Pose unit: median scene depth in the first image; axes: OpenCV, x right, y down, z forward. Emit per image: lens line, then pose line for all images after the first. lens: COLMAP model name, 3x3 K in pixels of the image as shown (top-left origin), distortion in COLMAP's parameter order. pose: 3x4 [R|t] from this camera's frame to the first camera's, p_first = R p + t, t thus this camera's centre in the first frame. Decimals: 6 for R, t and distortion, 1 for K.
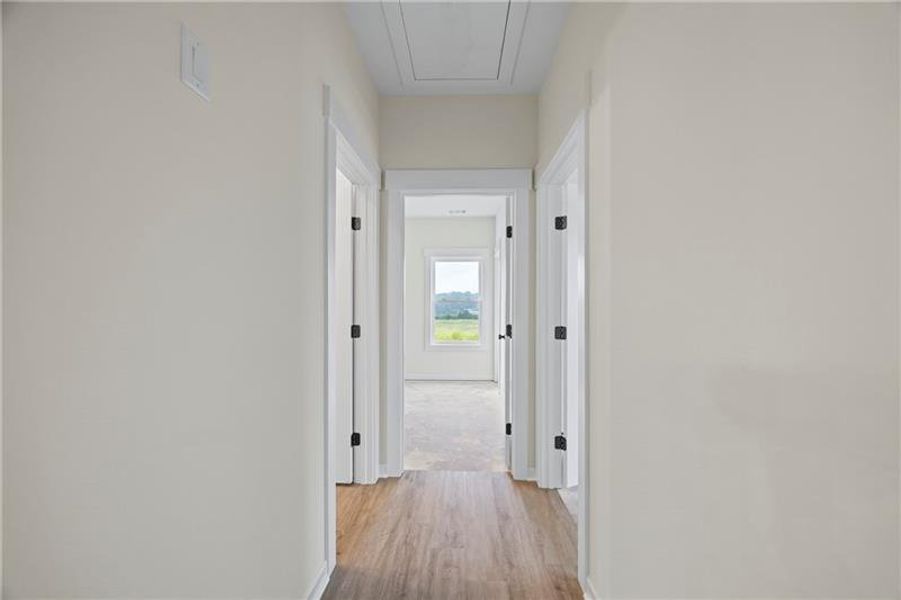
lens RADIAL K [[363.6, 0, 447.2], [0, 363.6, 305.4], [0, 0, 1]] dist [0.001291, 0.000247]
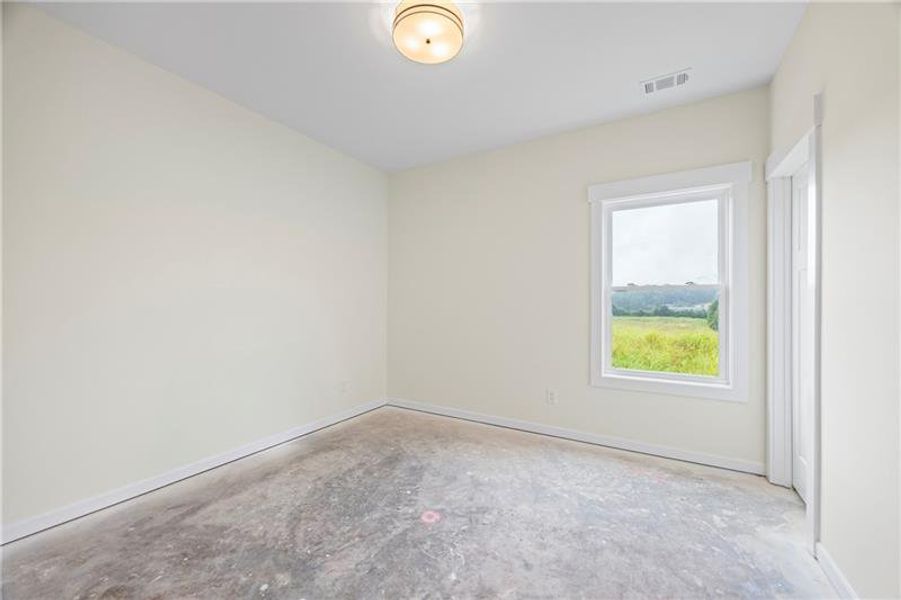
lens RADIAL K [[354.5, 0, 451.9], [0, 354.5, 303.3], [0, 0, 1]] dist [-0.002284, -0.000127]
pose [[0.883735, -0.002493, -0.467982, -0.000119], [0.005376, 0.999974, 0.004826, 0.004344], [0.467958, -0.006781, 0.883725, 0.451375]]
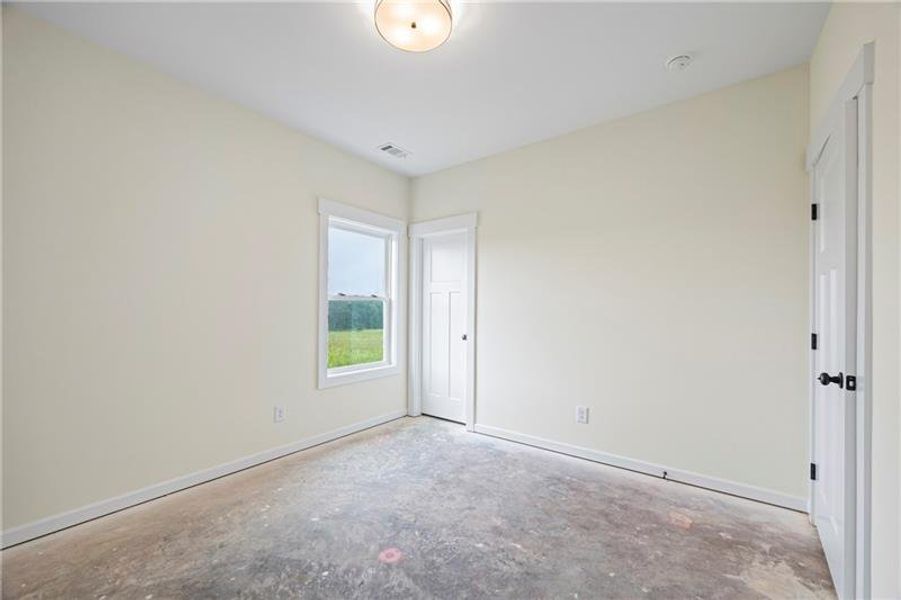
lens RADIAL K [[363.6, 0, 447.2], [0, 363.6, 305.4], [0, 0, 1]] dist [0.001291, 0.000247]
pose [[0.556449, 0.014341, 0.830758, -0.383733], [-0.011660, 0.999887, -0.009451, 0.004300], [-0.830800, -0.004428, 0.556554, 0.528037]]
